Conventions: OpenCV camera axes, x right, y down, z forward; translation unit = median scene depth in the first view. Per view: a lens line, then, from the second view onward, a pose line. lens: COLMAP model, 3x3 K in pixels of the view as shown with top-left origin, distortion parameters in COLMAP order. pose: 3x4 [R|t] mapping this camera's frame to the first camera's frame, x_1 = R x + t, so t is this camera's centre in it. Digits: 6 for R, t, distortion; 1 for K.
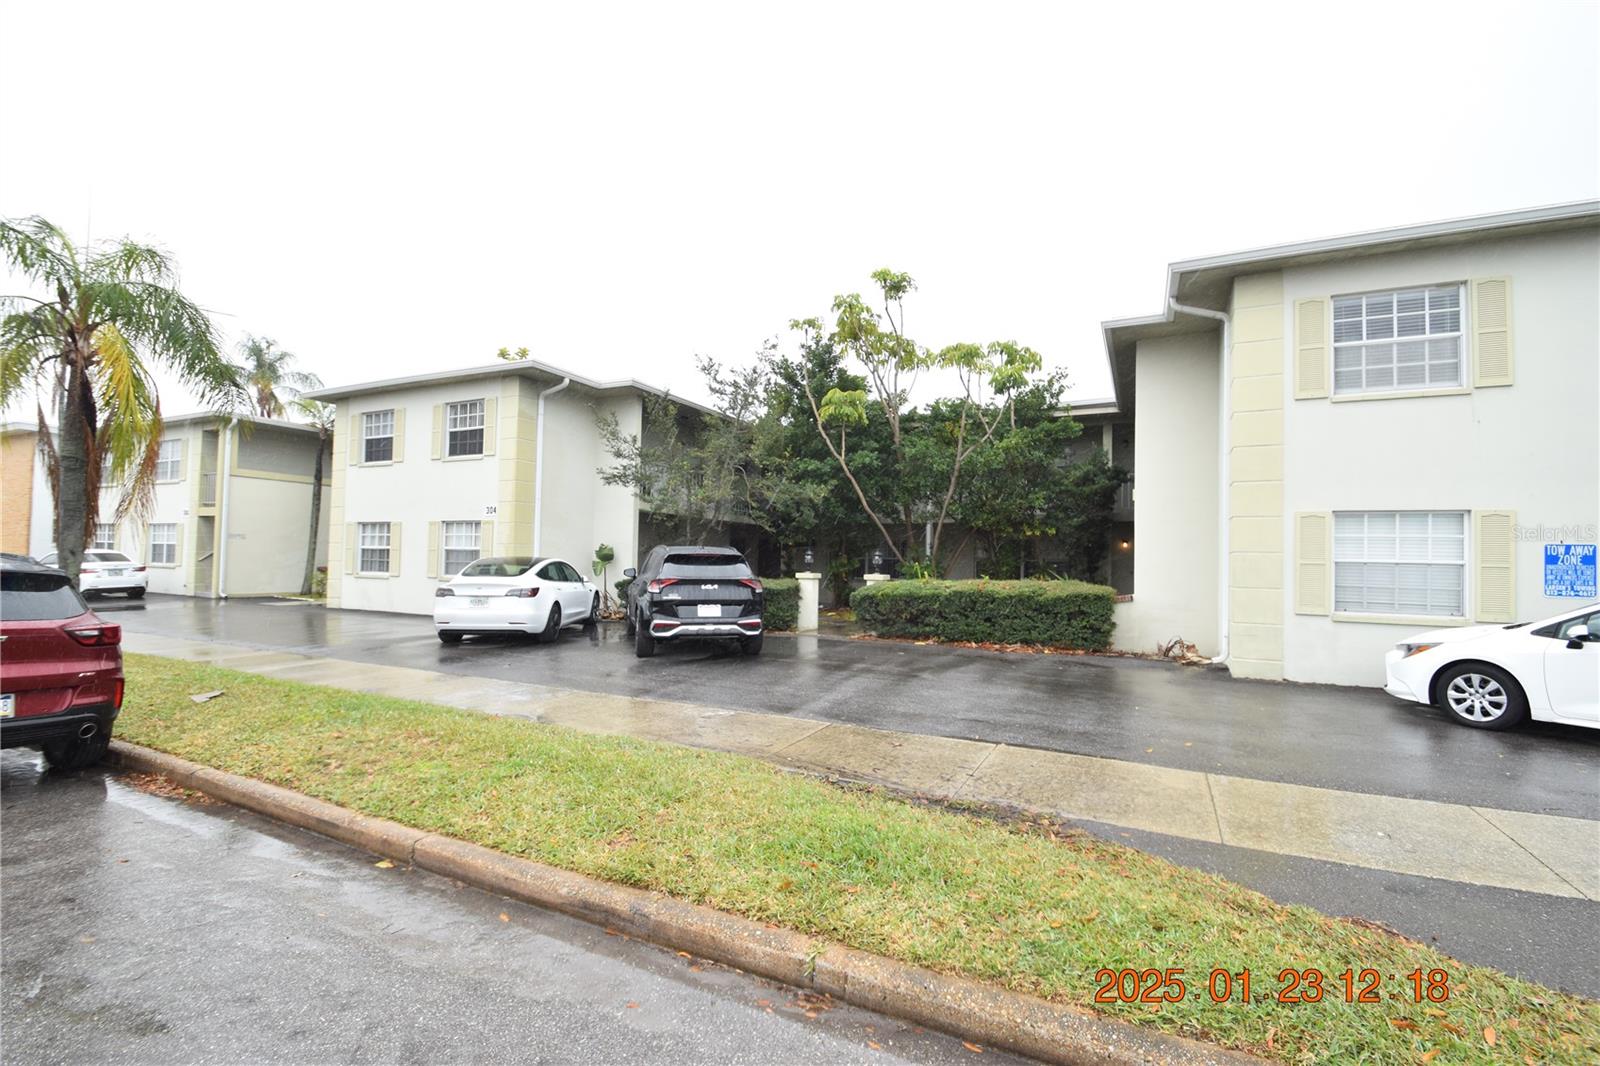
lens RADIAL K [[696.3, 0, 800.0], [0, 696.3, 533.0], [0, 0, 1]] dist [0.021246, -0.018929]
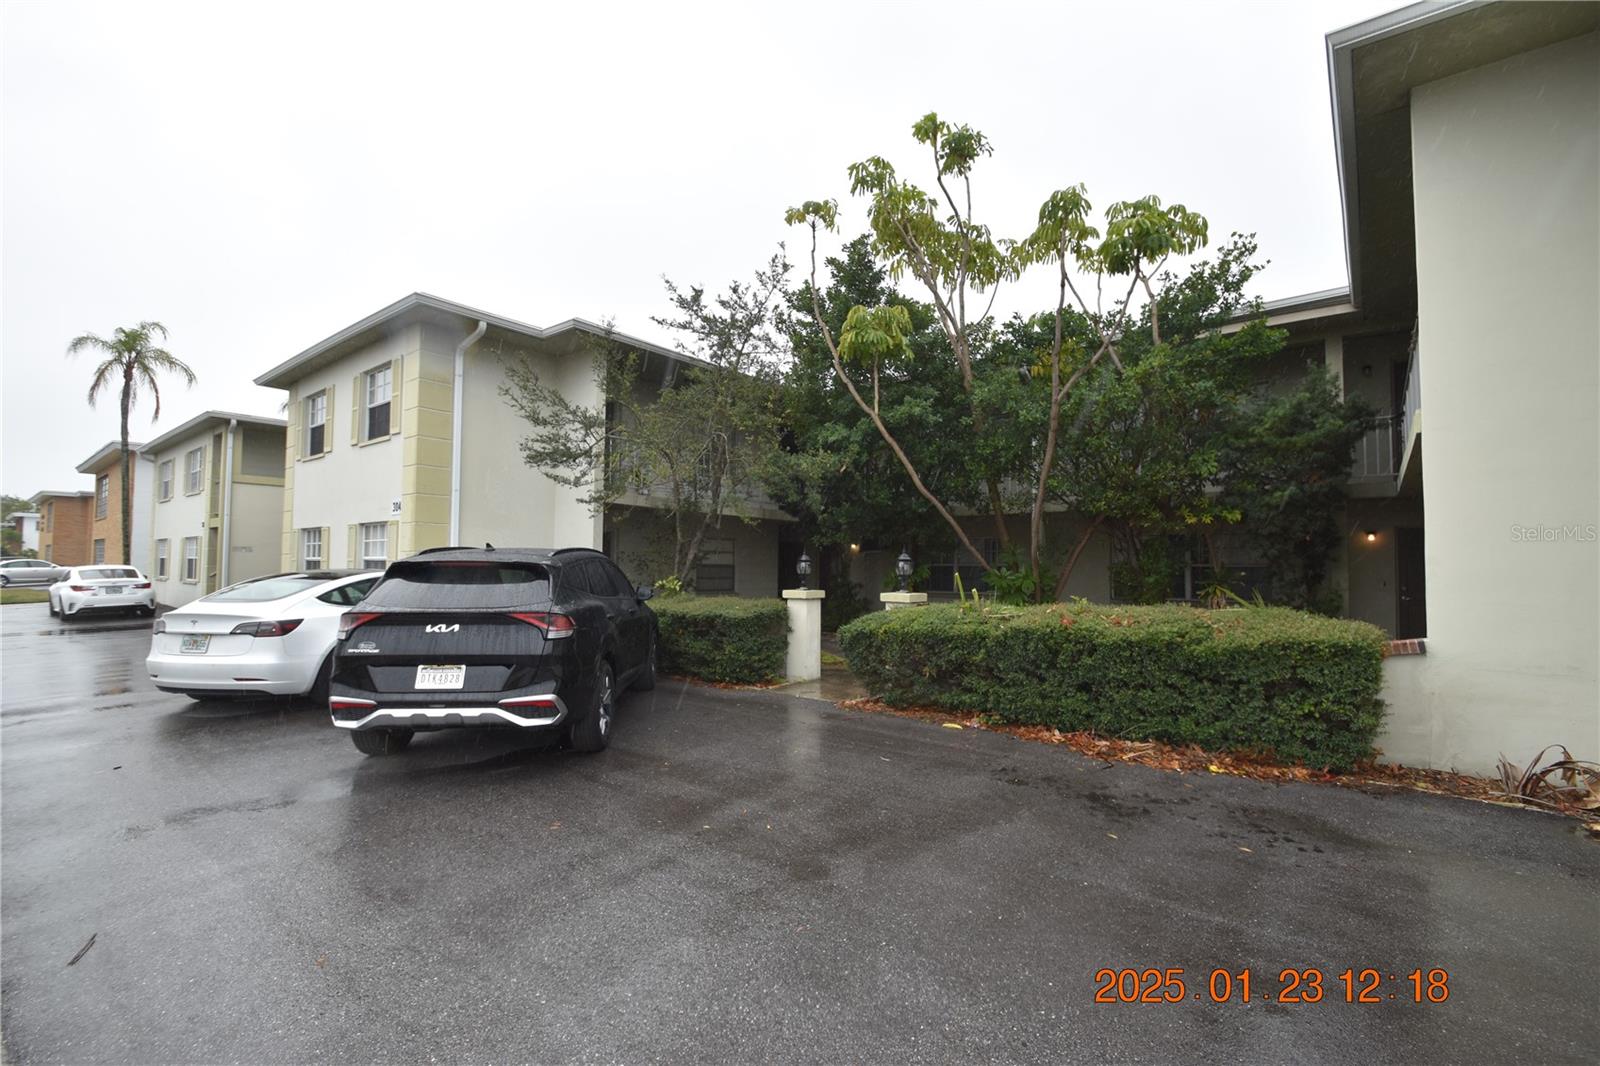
lens RADIAL K [[696.3, 0, 800.0], [0, 696.3, 533.0], [0, 0, 1]] dist [0.021246, -0.018929]
pose [[0.974871, -0.022001, -0.221679, 0.142686], [0.019502, 0.999719, -0.013457, 0.013742], [0.221913, 0.008796, 0.975027, 0.363175]]
